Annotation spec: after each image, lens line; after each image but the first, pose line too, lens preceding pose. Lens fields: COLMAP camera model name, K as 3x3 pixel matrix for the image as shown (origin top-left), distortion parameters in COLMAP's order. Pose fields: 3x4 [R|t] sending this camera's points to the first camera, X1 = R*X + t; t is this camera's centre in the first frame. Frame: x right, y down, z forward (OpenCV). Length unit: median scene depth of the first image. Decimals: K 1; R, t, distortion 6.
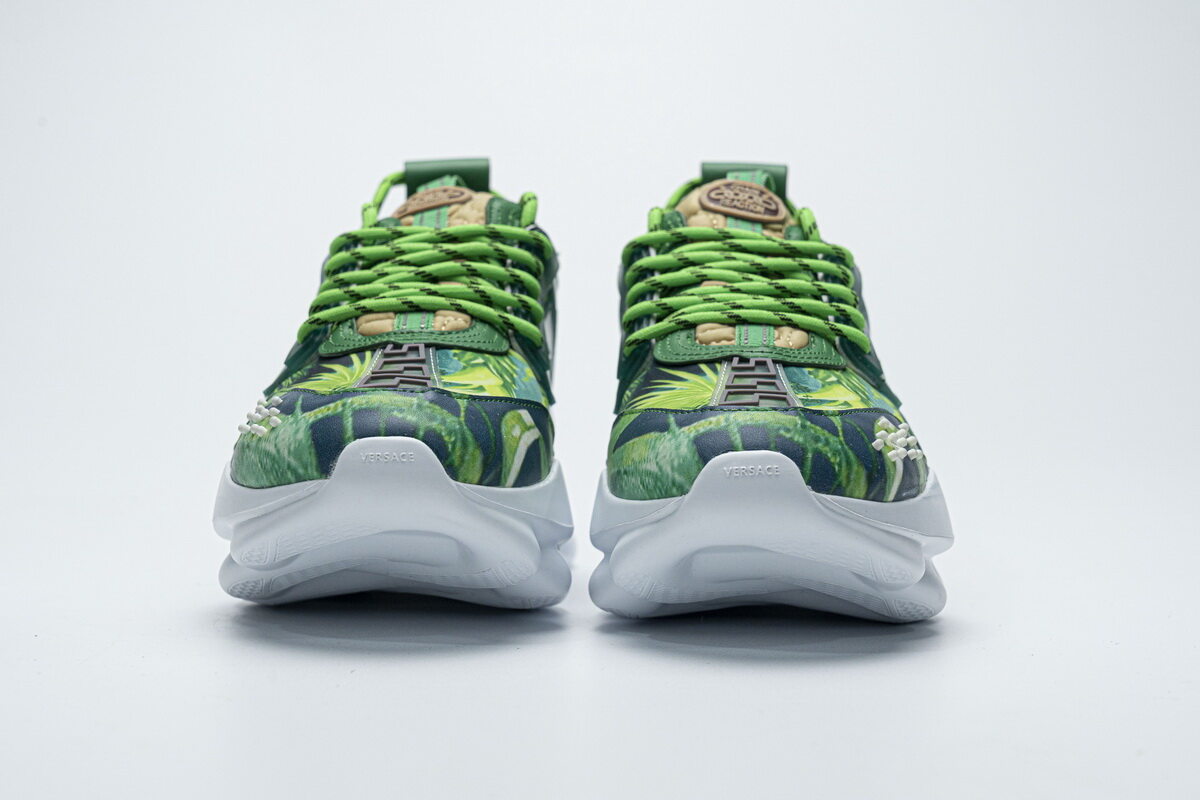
lens RADIAL K [[2089.4, 0, 600.0], [0, 2089.4, 400.0], [0, 0, 1]] dist [0.000360, -0.002025]
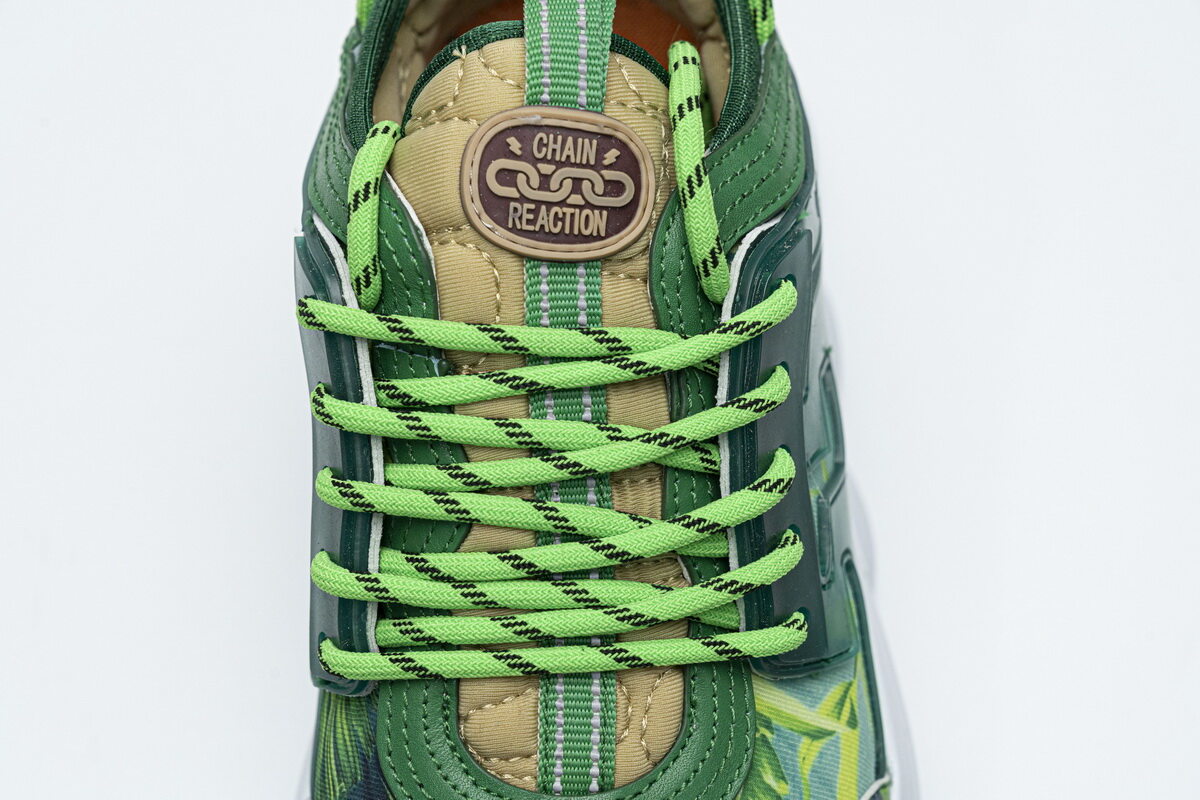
lens RADIAL K [[2355.9, 0, 597.6], [0, 2355.9, 424.3], [0, 0, 1]] dist [0.022714, -0.100236]
pose [[0.998485, -0.044744, 0.032018, 0.072110], [-0.005559, 0.496911, 0.867784, -0.626620], [-0.054739, -0.866647, 0.495909, 0.878157]]
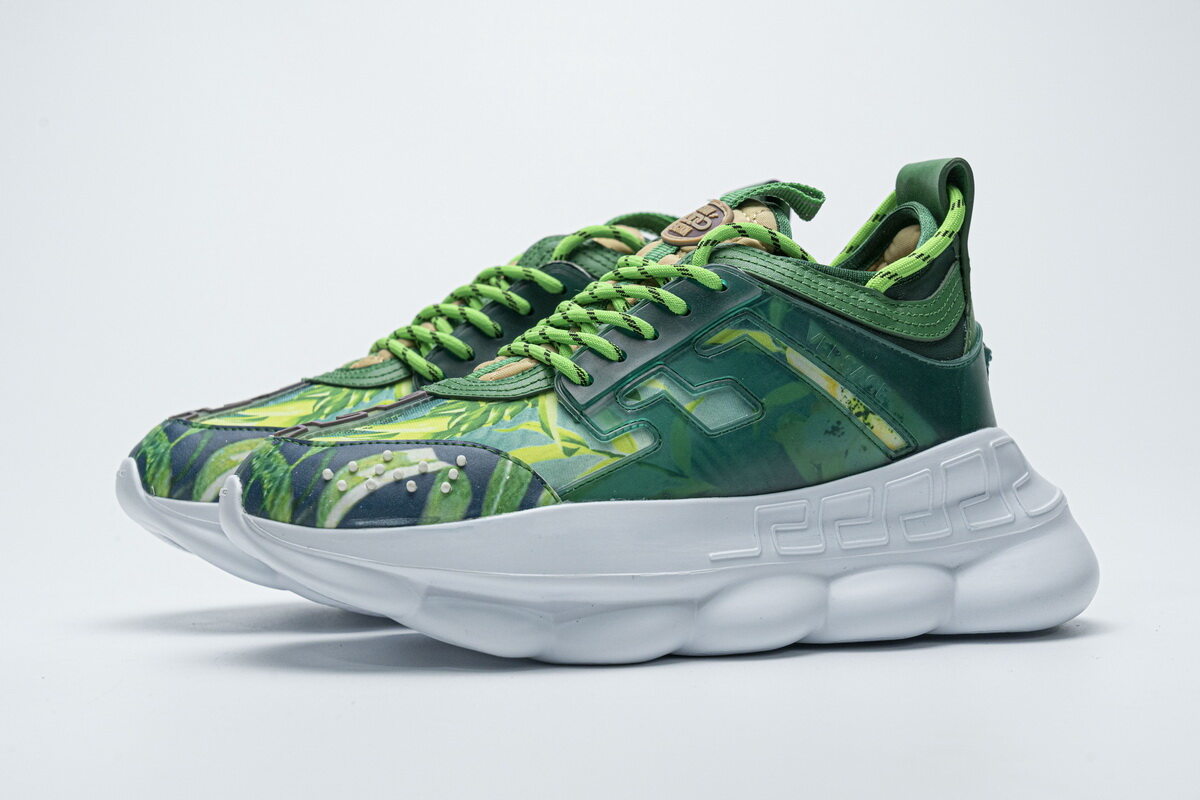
lens RADIAL K [[2355.9, 0, 597.6], [0, 2355.9, 424.3], [0, 0, 1]] dist [0.022714, -0.100236]
pose [[0.324857, -0.001320, -0.945762, 1.334258], [-0.006275, 0.999974, -0.003551, -0.000511], [0.945742, 0.007088, 0.324840, 0.753128]]
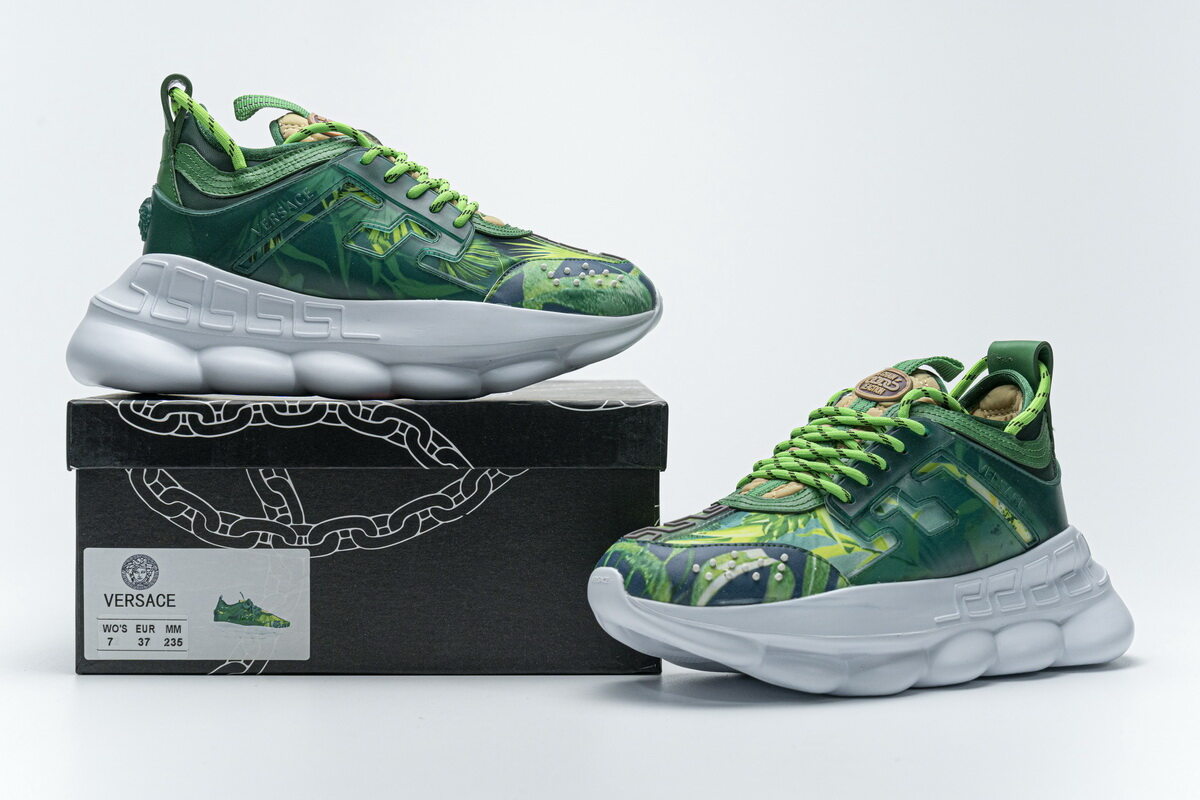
lens RADIAL K [[2113.9, 0, 600.0], [0, 2113.9, 400.0], [0, 0, 1]] dist [-0.008889, -0.009965]
pose [[0.546539, -0.014002, -0.837316, 1.409269], [-0.007609, 0.999736, -0.021684, -0.068234], [0.837399, 0.018222, 0.546288, 0.100003]]
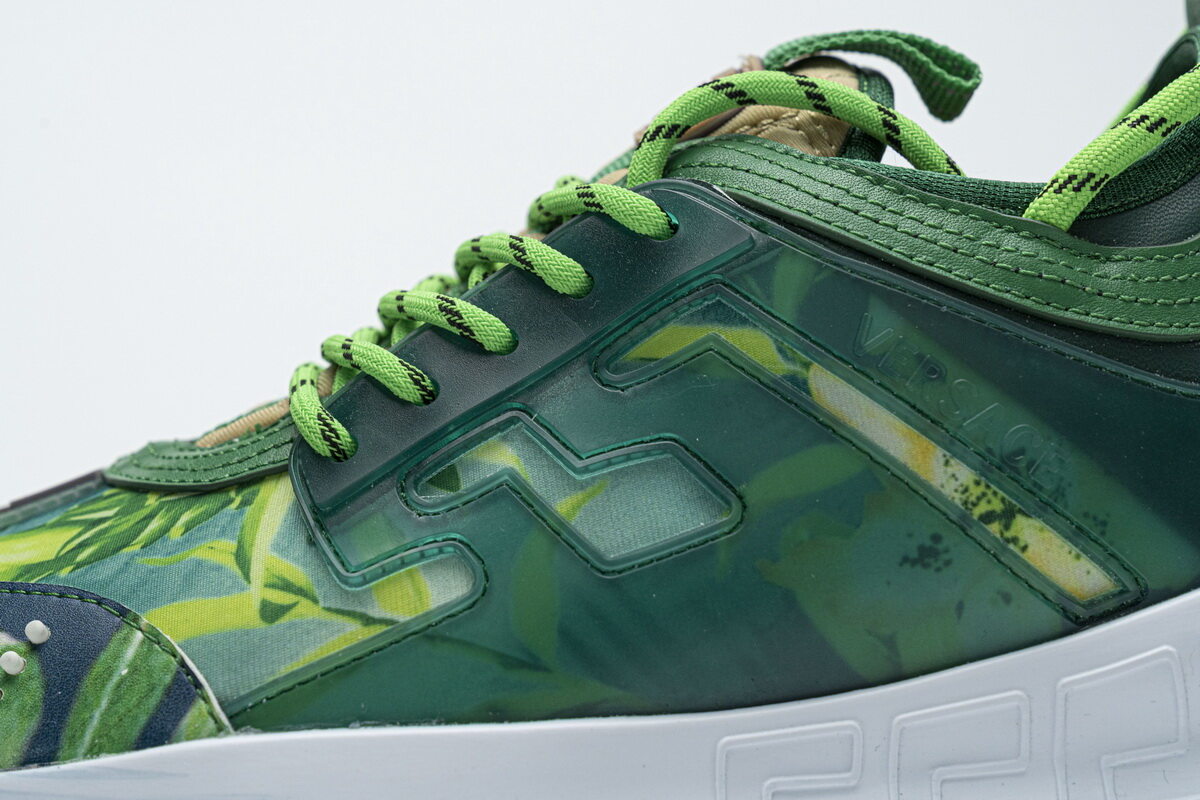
lens RADIAL K [[2355.9, 0, 597.6], [0, 2355.9, 424.3], [0, 0, 1]] dist [0.022714, -0.100236]
pose [[-0.005887, 0.002019, -0.999981, 0.710993], [0.006528, 0.999977, 0.001980, -0.034673], [0.999961, -0.006516, -0.005900, 1.218336]]
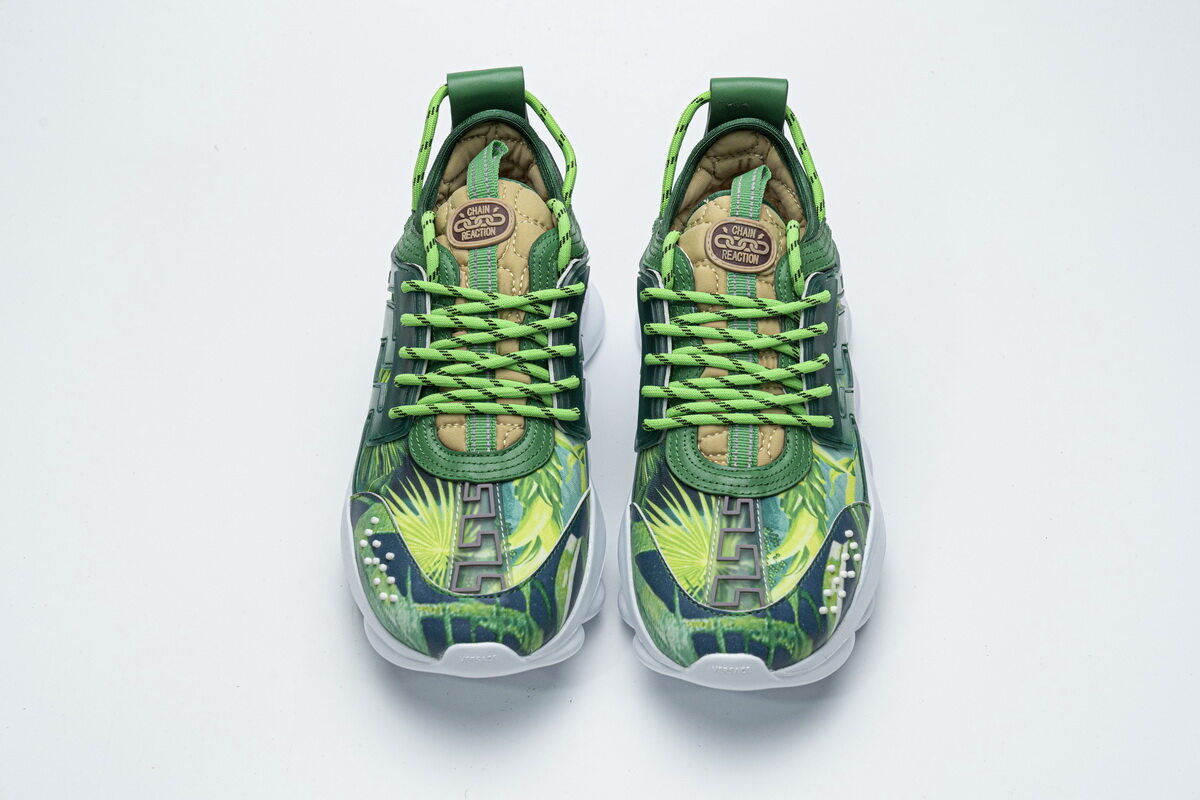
lens RADIAL K [[2355.9, 0, 597.6], [0, 2355.9, 424.3], [0, 0, 1]] dist [0.022714, -0.100236]
pose [[0.999874, -0.009147, -0.012993, 0.002800], [0.015554, 0.730484, 0.682753, -1.175093], [0.003246, -0.682868, 0.730534, -0.074673]]
